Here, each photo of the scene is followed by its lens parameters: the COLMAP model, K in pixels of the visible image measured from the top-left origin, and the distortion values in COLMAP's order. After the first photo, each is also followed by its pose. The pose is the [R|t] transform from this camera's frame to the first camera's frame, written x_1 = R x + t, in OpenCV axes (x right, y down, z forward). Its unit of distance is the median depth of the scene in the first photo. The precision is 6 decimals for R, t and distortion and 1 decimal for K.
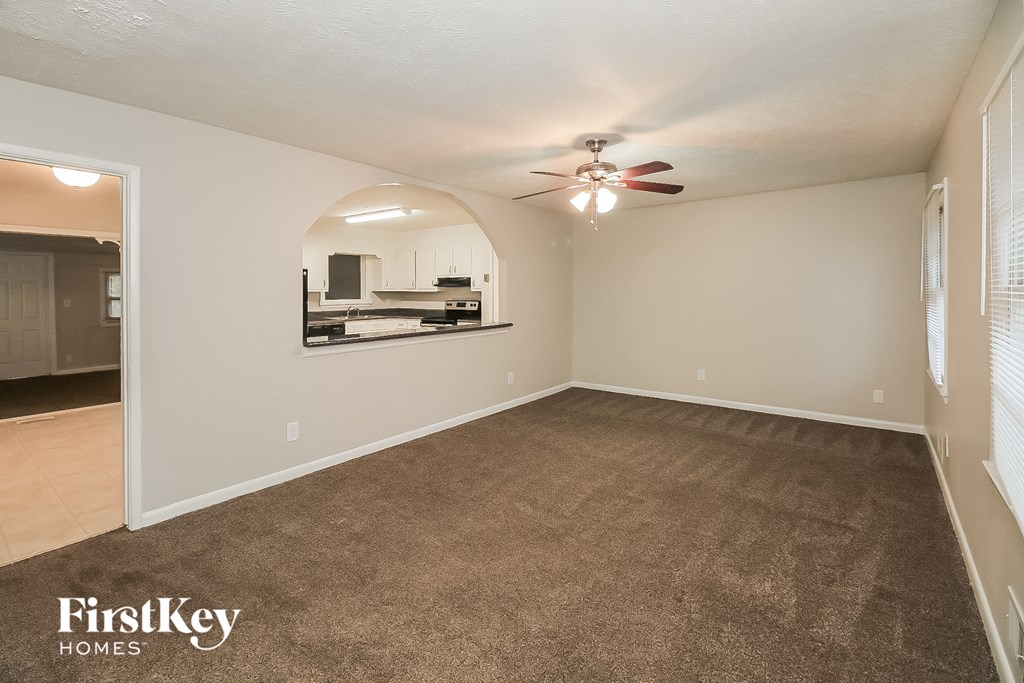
lens RADIAL K [[477.2, 0, 511.5], [0, 477.2, 293.9], [0, 0, 1]] dist [-0.002682, -0.000688]
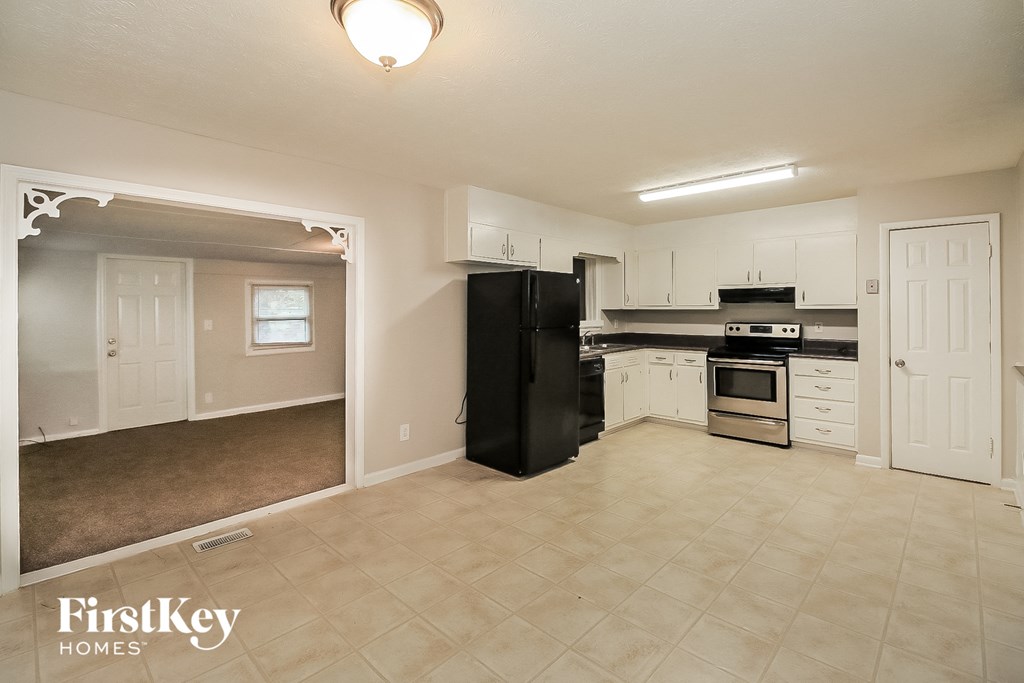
lens RADIAL K [[475.2, 0, 509.2], [0, 475.2, 306.5], [0, 0, 1]] dist [0.000791, -0.000300]
pose [[0.995005, -0.000816, -0.099820, -0.388965], [-0.000425, 0.999923, -0.012412, -0.000426], [0.099822, 0.012392, 0.994928, 0.301445]]
